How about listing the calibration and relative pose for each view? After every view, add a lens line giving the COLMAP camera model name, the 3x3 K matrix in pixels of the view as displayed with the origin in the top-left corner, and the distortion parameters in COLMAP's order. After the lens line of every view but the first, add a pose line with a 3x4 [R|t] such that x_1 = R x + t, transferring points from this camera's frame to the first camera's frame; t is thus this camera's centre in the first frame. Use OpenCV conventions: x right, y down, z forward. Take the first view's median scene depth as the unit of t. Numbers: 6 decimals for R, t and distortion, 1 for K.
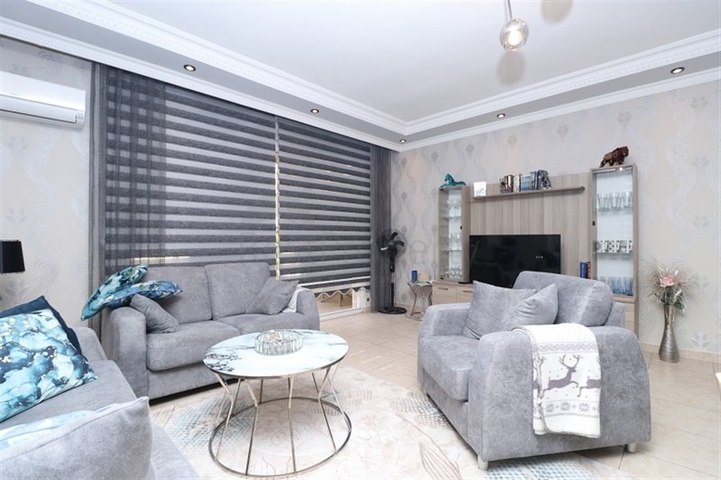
lens RADIAL K [[332.6, 0, 359.2], [0, 332.6, 241.4], [0, 0, 1]] dist [-0.011815, -0.006003]
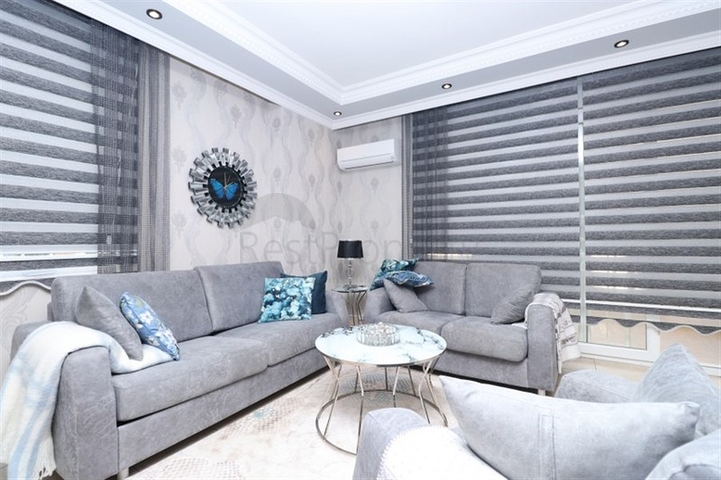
lens RADIAL K [[332.6, 0, 362.0], [0, 332.6, 240.9], [0, 0, 1]] dist [-0.011815, -0.006003]
pose [[0.221560, 0.001554, -0.975145, 0.497080], [0.002153, 0.999996, 0.002083, -0.001783], [0.975144, -0.002561, 0.221556, 0.445017]]
